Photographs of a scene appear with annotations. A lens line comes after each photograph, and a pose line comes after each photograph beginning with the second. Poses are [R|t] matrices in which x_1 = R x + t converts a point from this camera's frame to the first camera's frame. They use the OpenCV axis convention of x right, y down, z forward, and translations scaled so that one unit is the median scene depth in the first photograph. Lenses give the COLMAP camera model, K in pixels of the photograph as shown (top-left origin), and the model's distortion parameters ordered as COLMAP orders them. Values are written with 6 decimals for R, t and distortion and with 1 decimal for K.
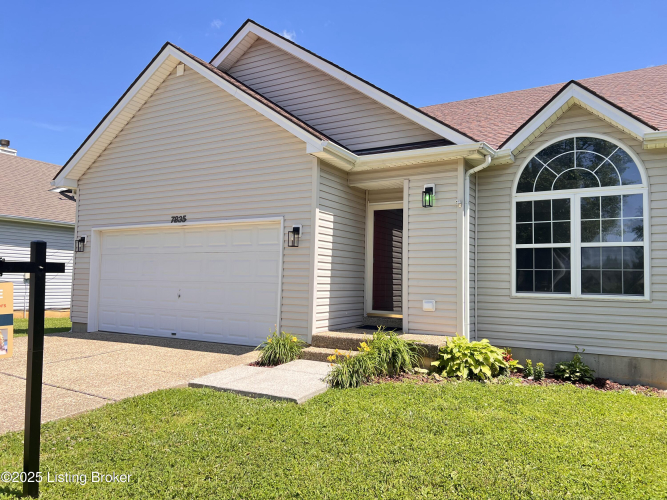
lens RADIAL K [[501.3, 0, 331.6], [0, 501.3, 253.2], [0, 0, 1]] dist [0.043591, -0.042224]
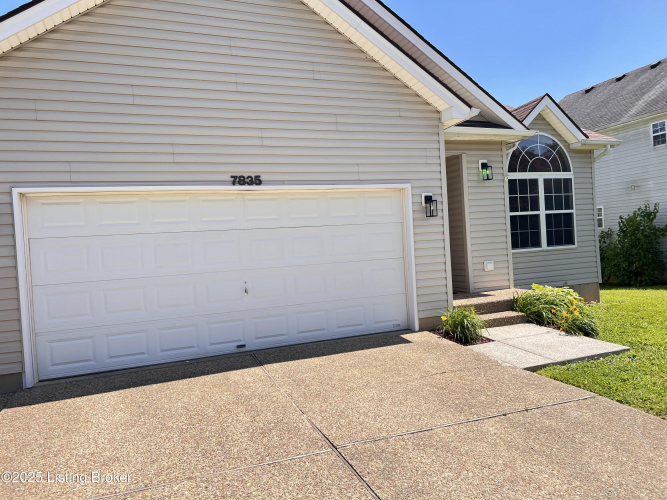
lens RADIAL K [[501.3, 0, 338.4], [0, 501.3, 251.6], [0, 0, 1]] dist [0.043591, -0.042224]
pose [[0.601657, -0.067792, 0.795873, -0.950587], [0.028044, 0.997570, 0.063772, -0.012515], [-0.798262, -0.016049, 0.602096, 0.585267]]
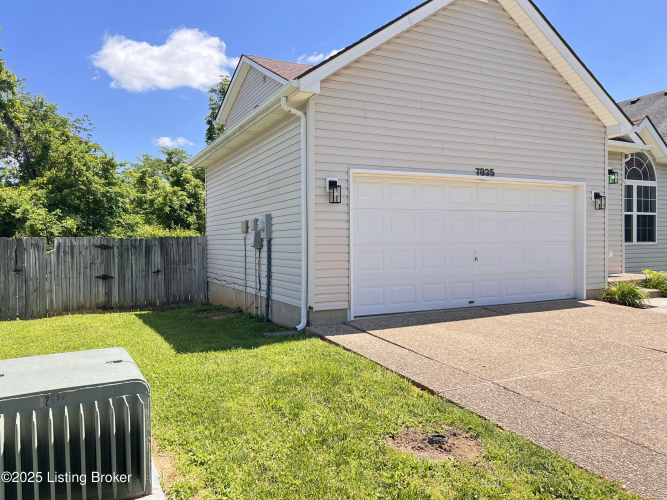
lens RADIAL K [[501.3, 0, 326.3], [0, 501.3, 249.4], [0, 0, 1]] dist [0.043591, -0.042224]
pose [[0.545721, -0.038880, 0.837065, -1.456253], [-0.026919, 0.997594, 0.063886, 0.022540], [-0.837535, -0.057396, 0.543361, 0.904813]]
